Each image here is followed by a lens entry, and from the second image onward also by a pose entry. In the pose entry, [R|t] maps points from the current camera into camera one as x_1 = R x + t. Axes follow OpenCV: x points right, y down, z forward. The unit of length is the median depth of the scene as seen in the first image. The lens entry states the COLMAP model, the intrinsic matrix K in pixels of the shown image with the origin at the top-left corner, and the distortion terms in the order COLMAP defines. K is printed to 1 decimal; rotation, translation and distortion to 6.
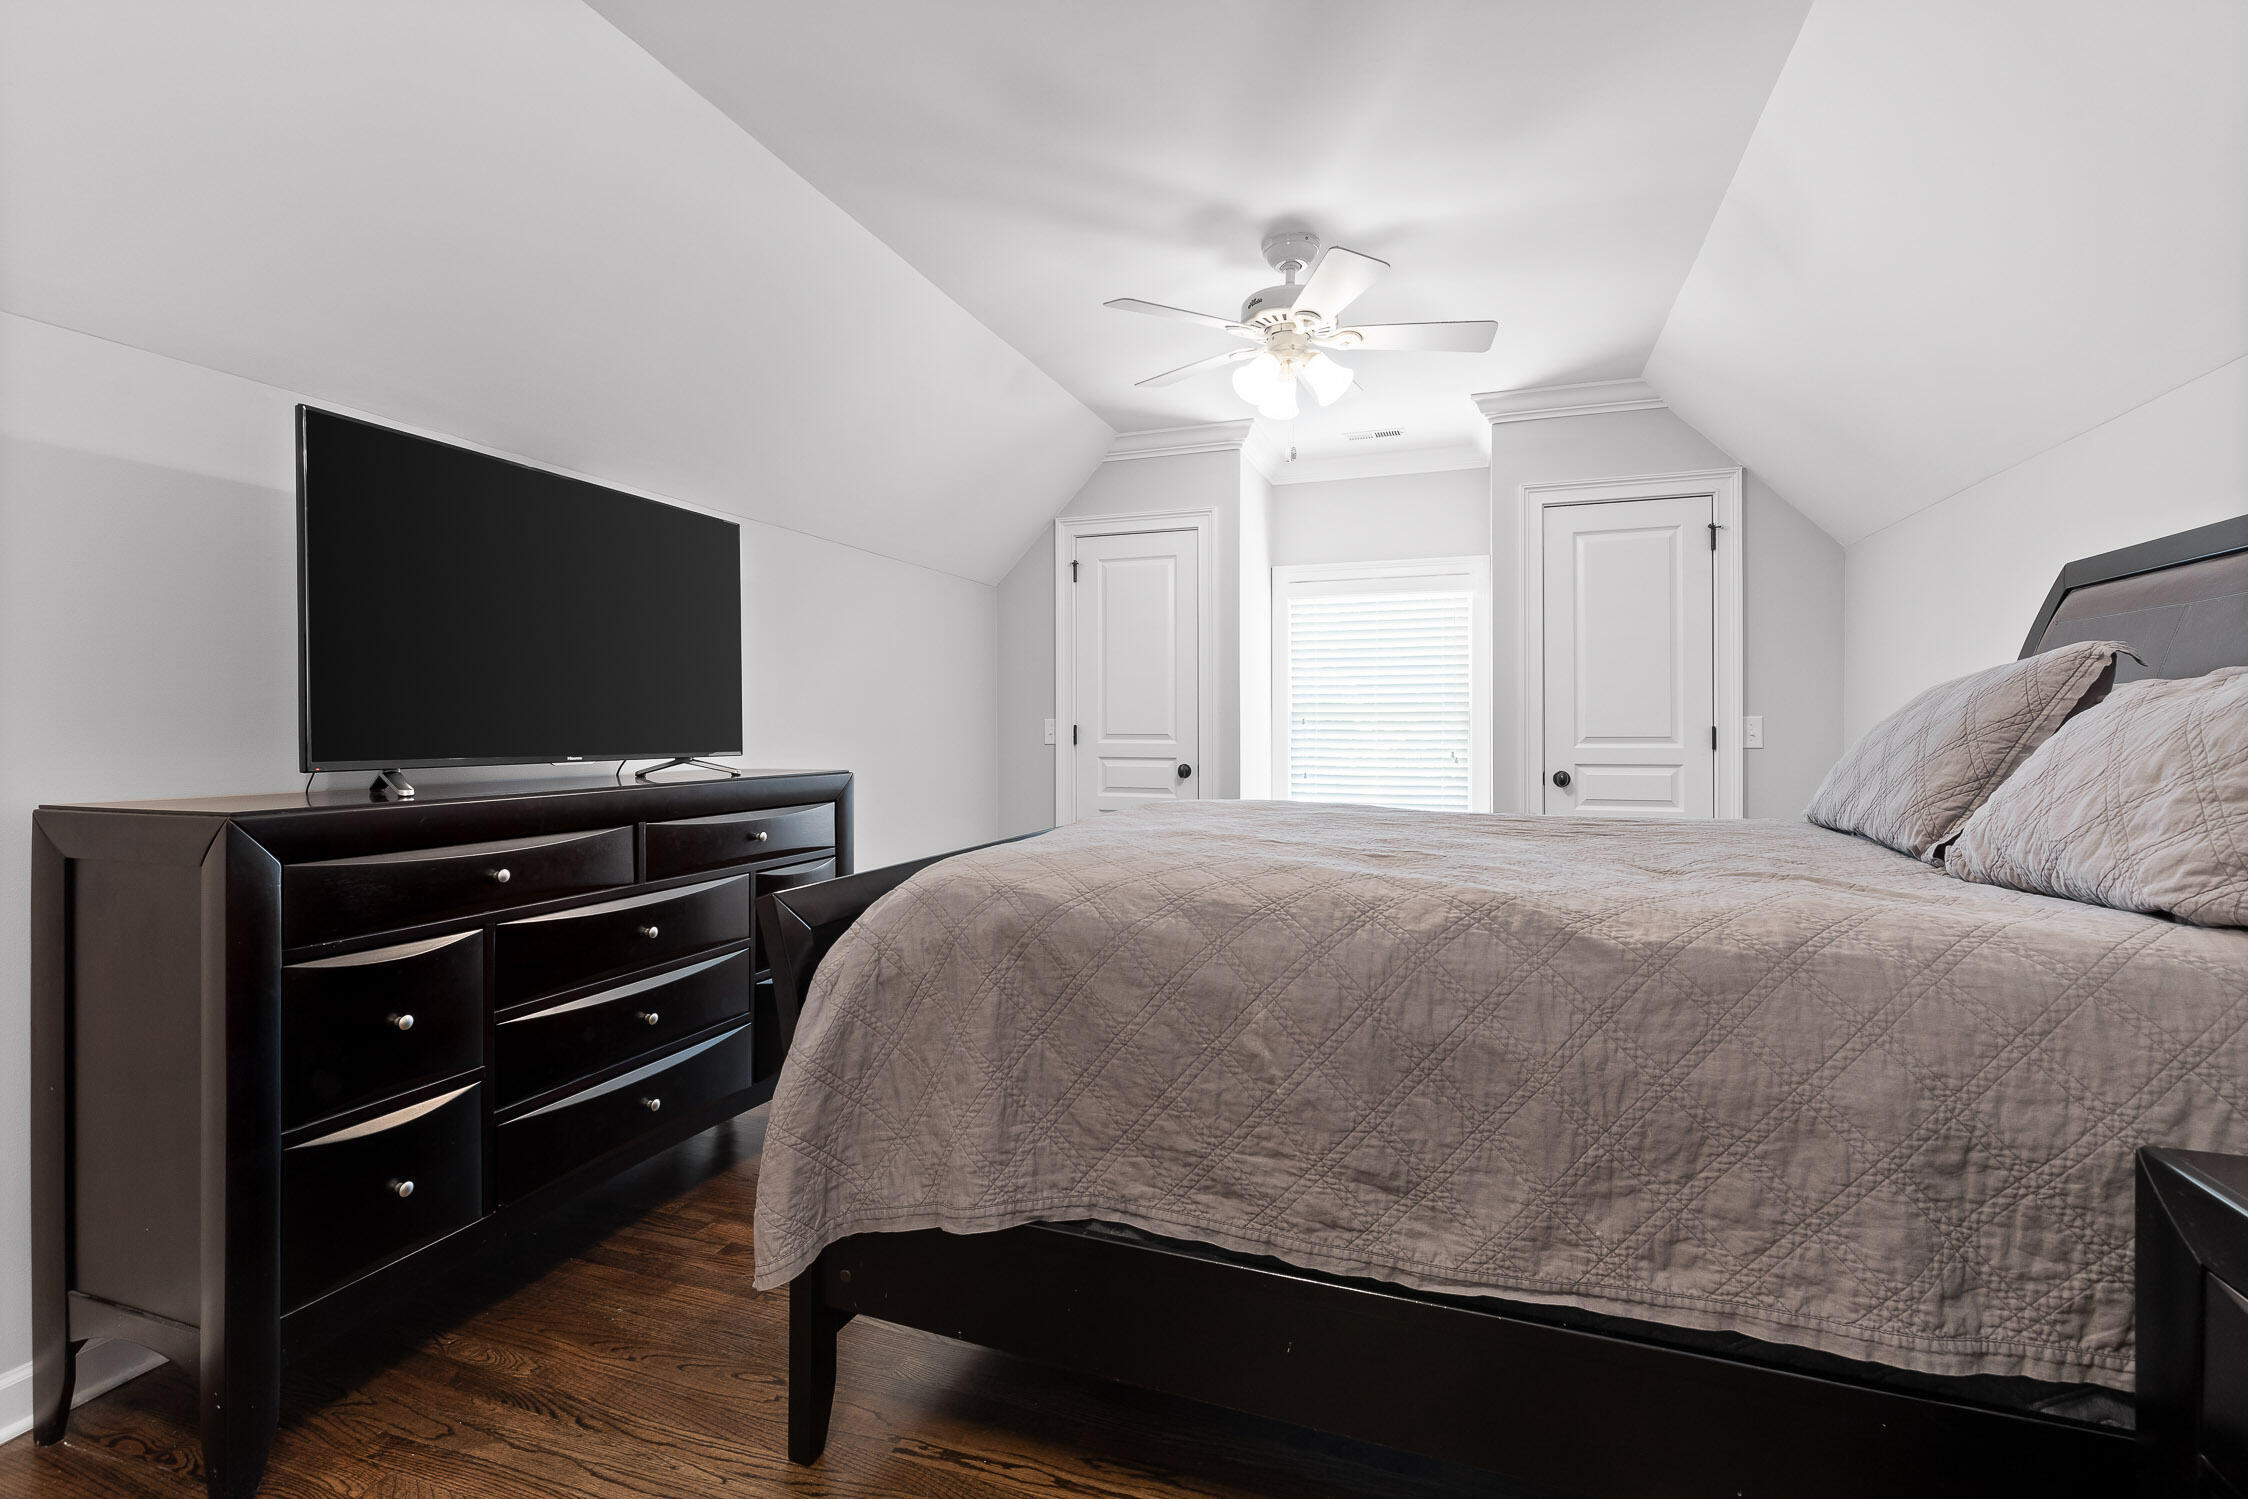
lens RADIAL K [[1023.6, 0, 1128.3], [0, 1023.6, 738.0], [0, 0, 1]] dist [0.010193, -0.000005]
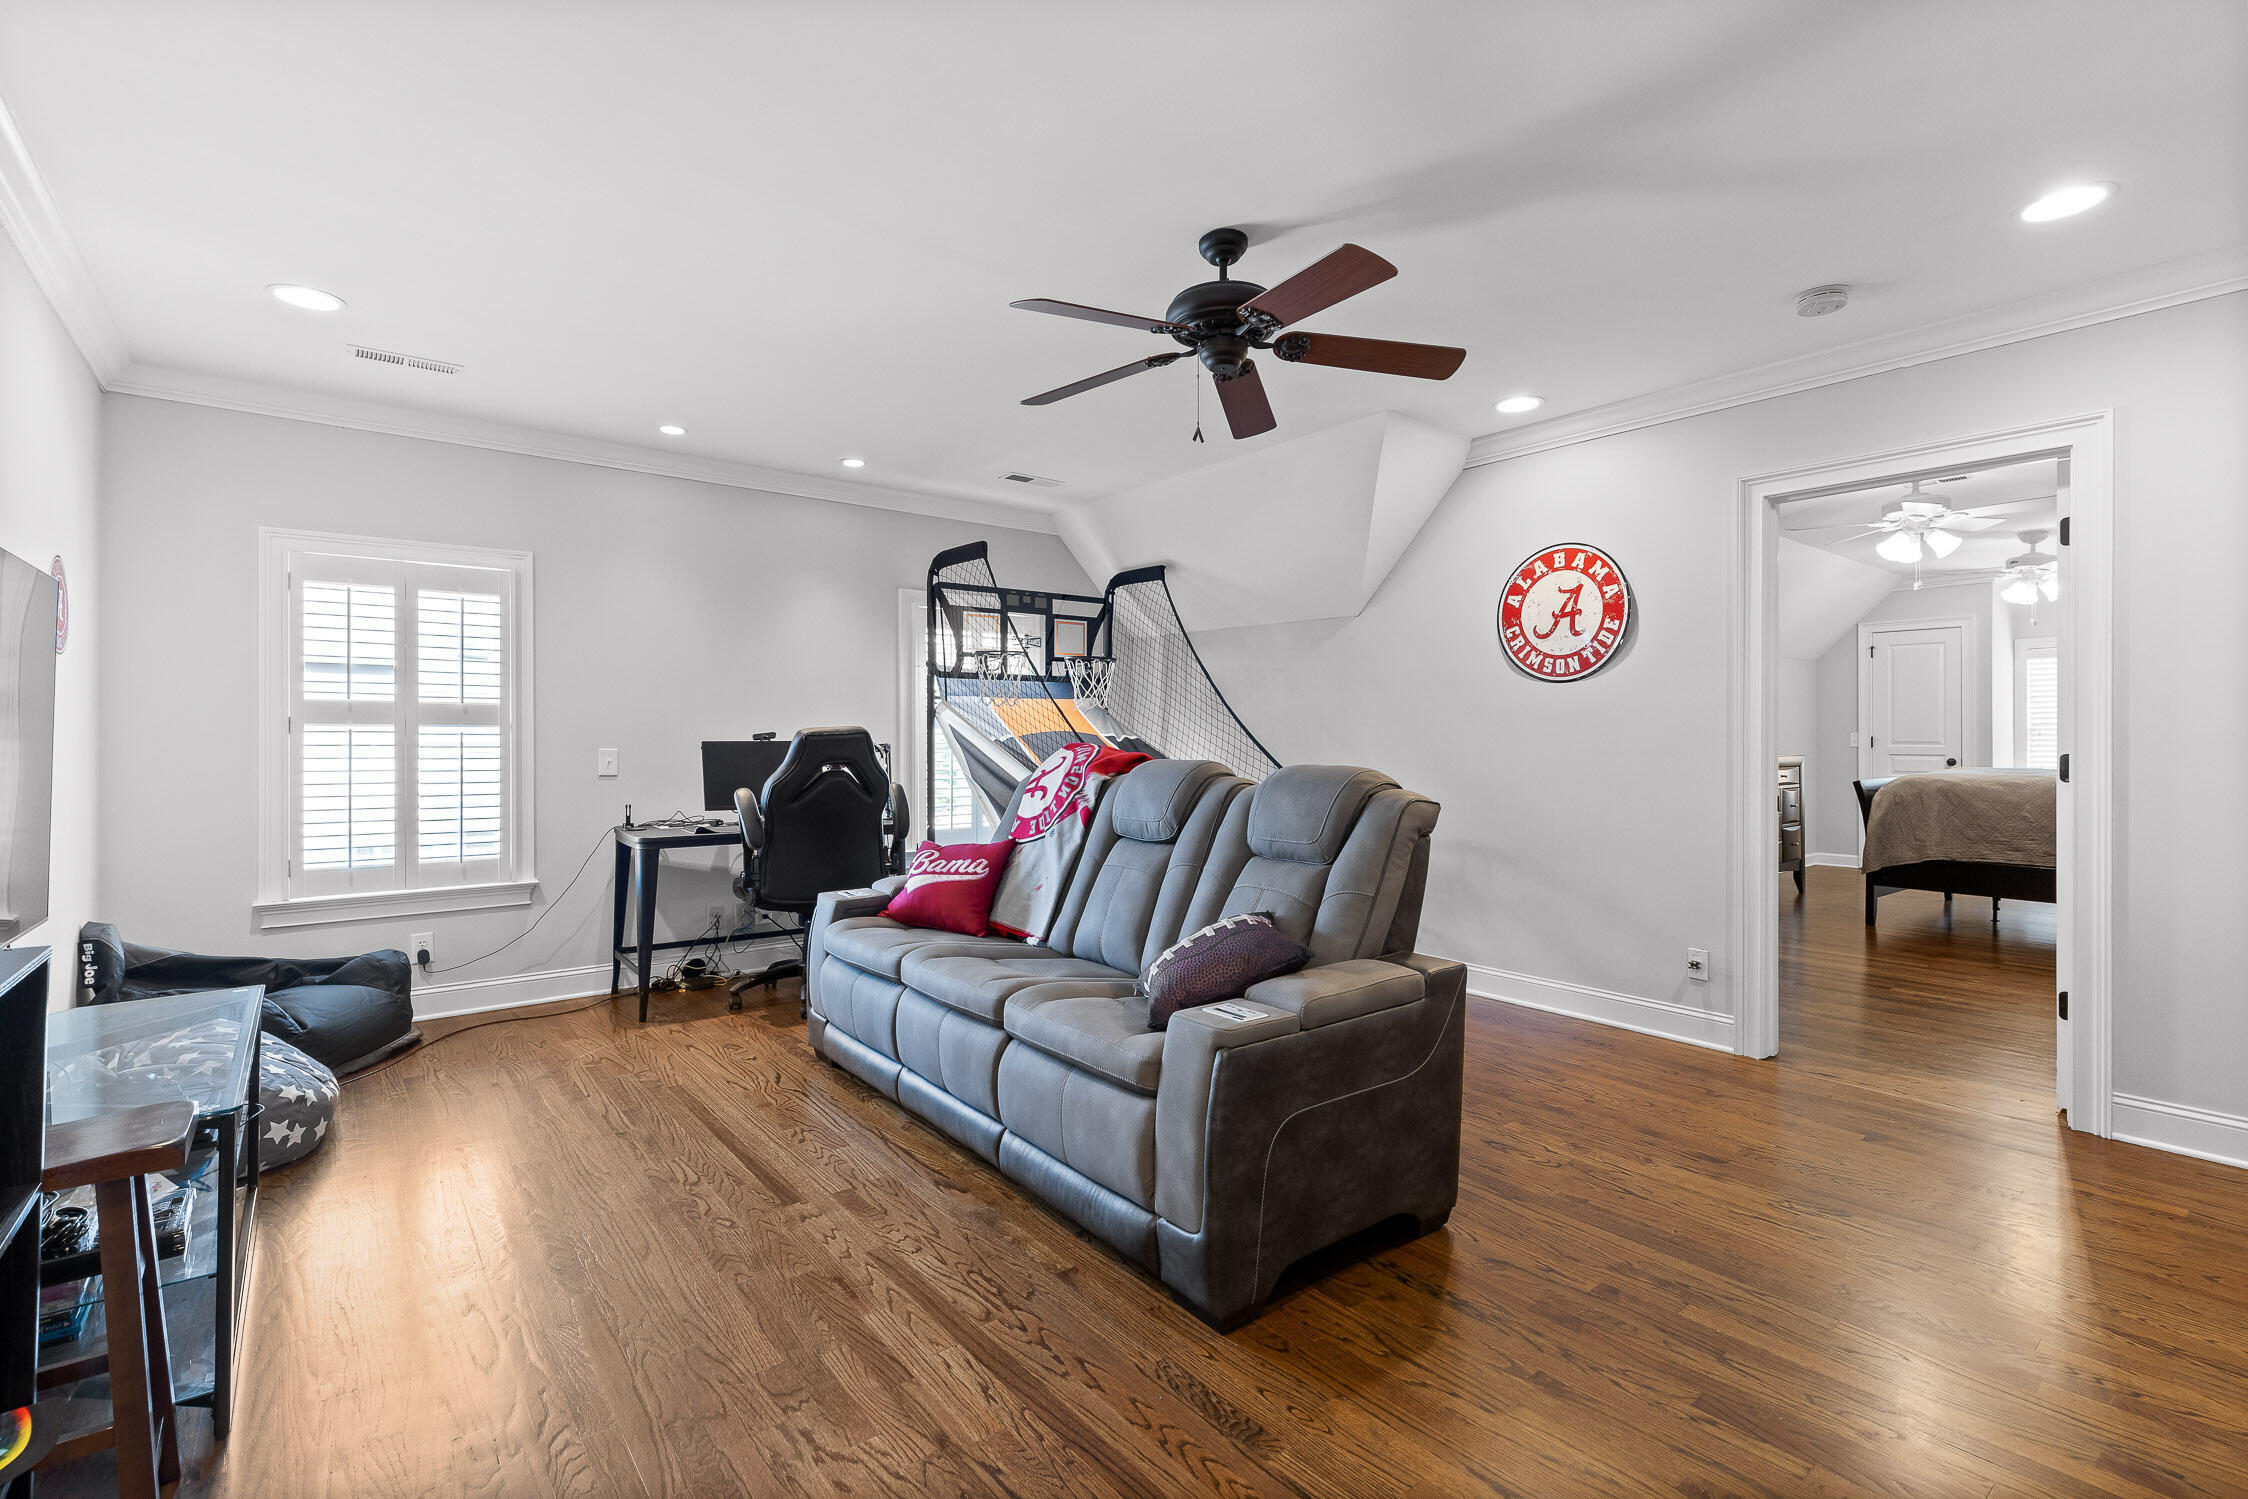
lens RADIAL K [[1023.6, 0, 1125.8], [0, 1023.6, 734.8], [0, 0, 1]] dist [0.010193, -0.000005]
pose [[0.850510, 0.000918, -0.525957, -0.227334], [-0.007054, 0.999928, -0.009662, 0.012112], [0.525911, 0.011928, 0.850456, -1.305863]]
